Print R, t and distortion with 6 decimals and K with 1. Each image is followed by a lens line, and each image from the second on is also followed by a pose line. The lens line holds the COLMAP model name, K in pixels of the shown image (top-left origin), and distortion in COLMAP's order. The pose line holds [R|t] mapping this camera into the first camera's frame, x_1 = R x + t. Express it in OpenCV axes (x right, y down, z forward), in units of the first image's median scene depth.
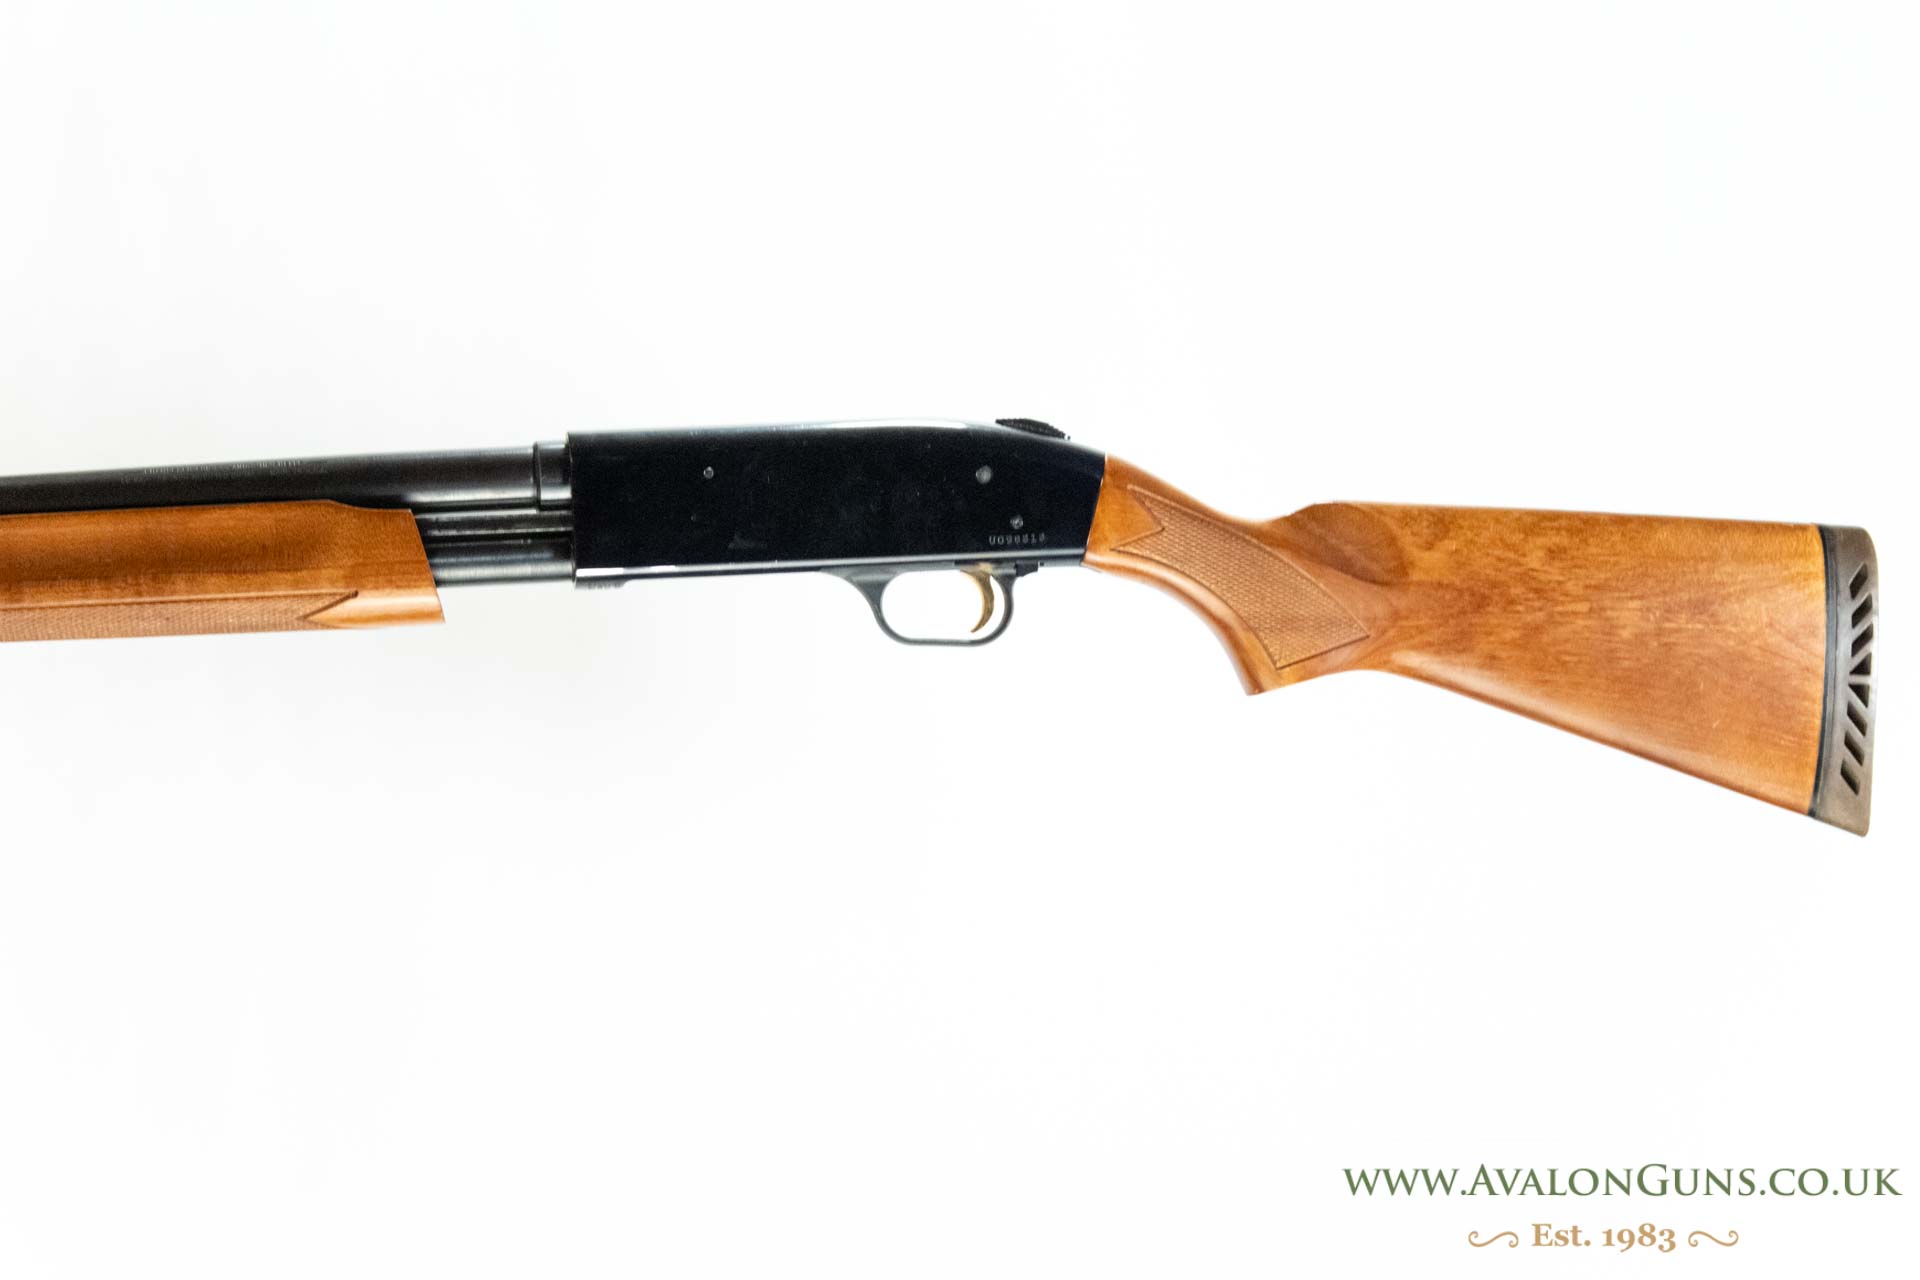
lens RADIAL K [[4719.1, 0, 960.8], [0, 4719.1, 639.2], [0, 0, 1]] dist [0.264050, 0.000000]
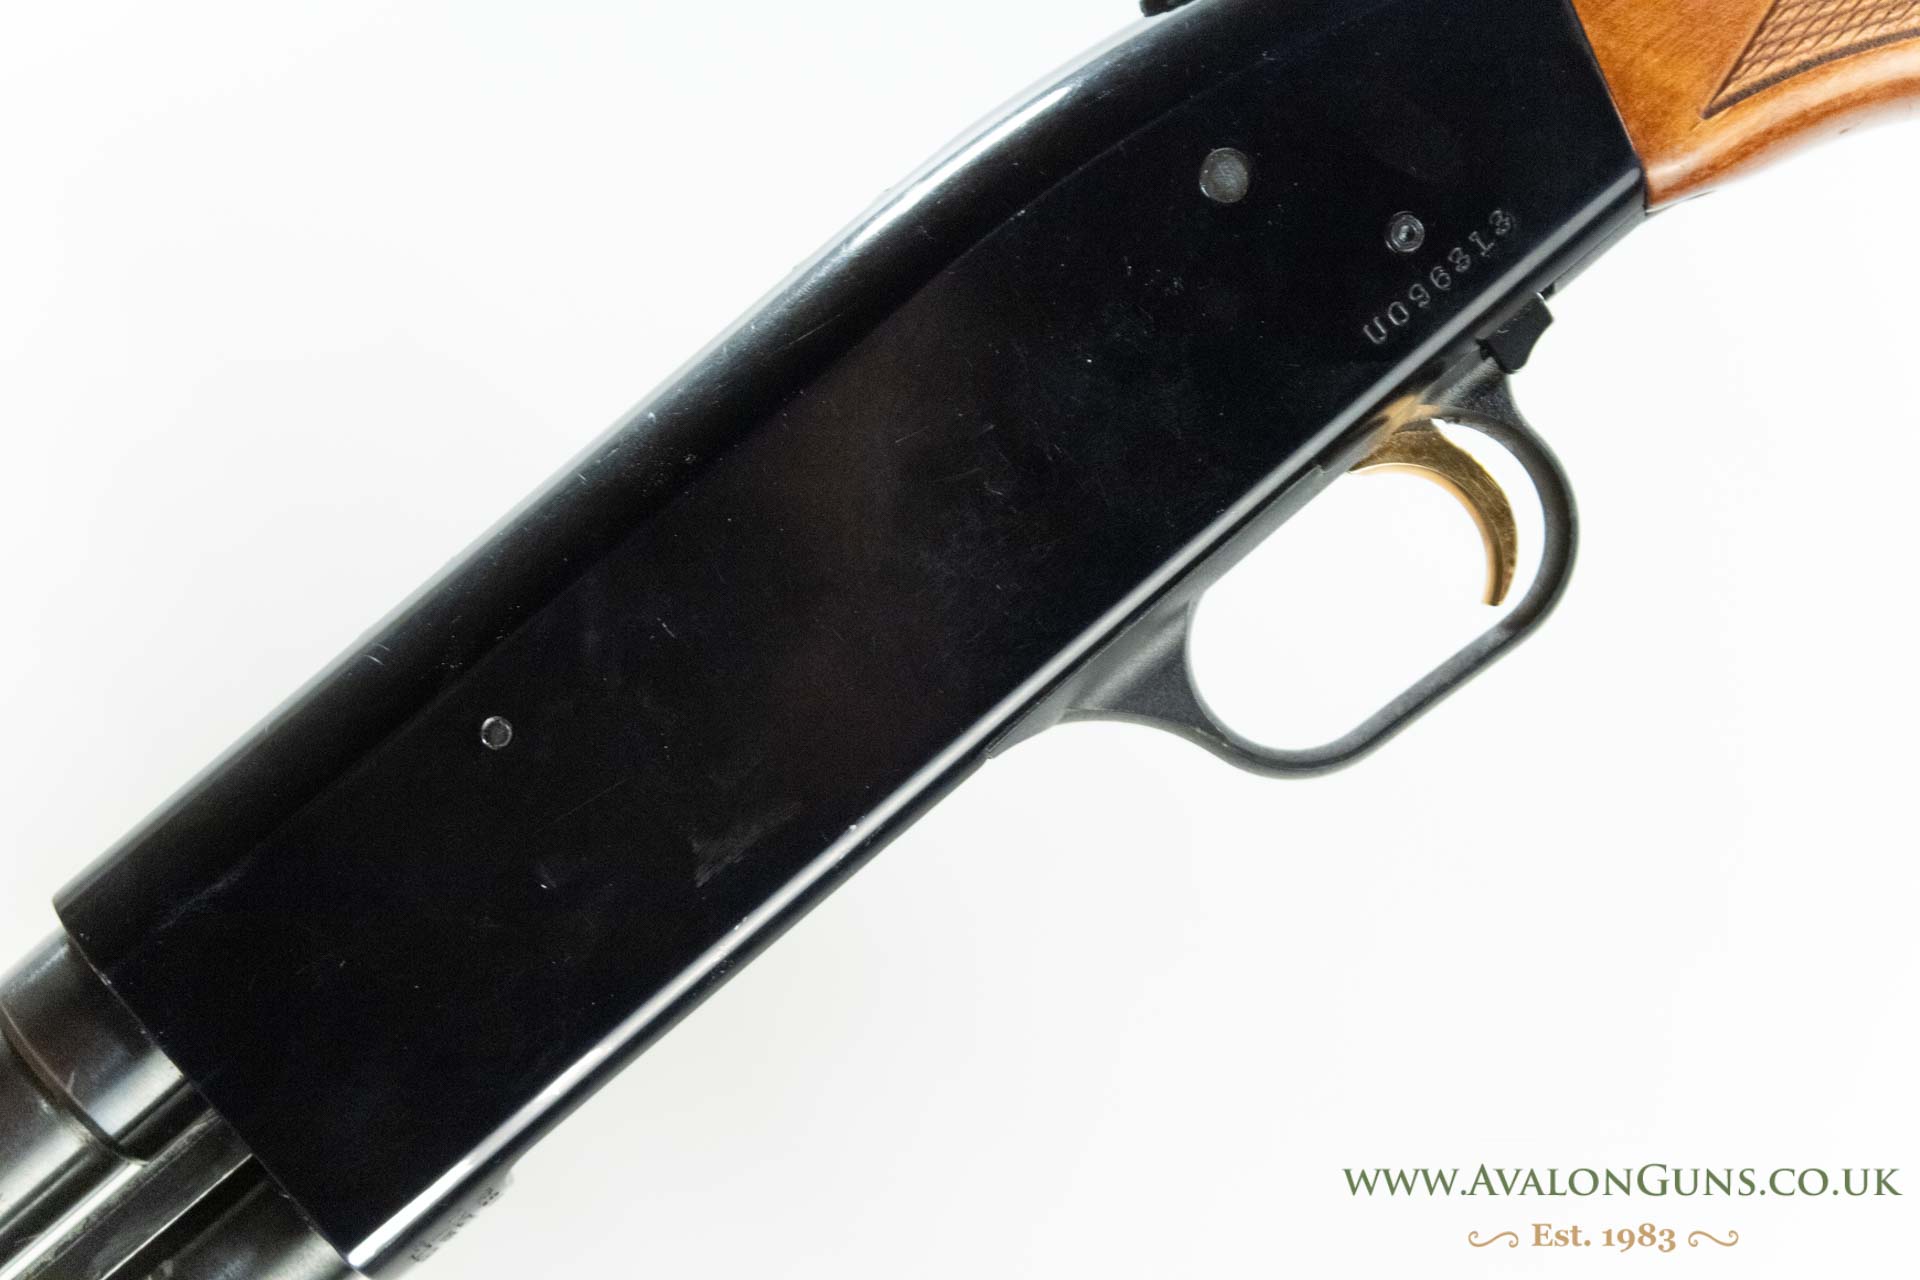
lens RADIAL K [[4719.1, 0, 960.6], [0, 4719.1, 641.6], [0, 0, 1]] dist [0.264050, 0.000000]
pose [[0.793303, -0.603210, -0.082503, -0.001394], [0.607605, 0.792989, 0.044557, -0.034923], [0.038547, -0.085477, 0.995594, 0.693880]]
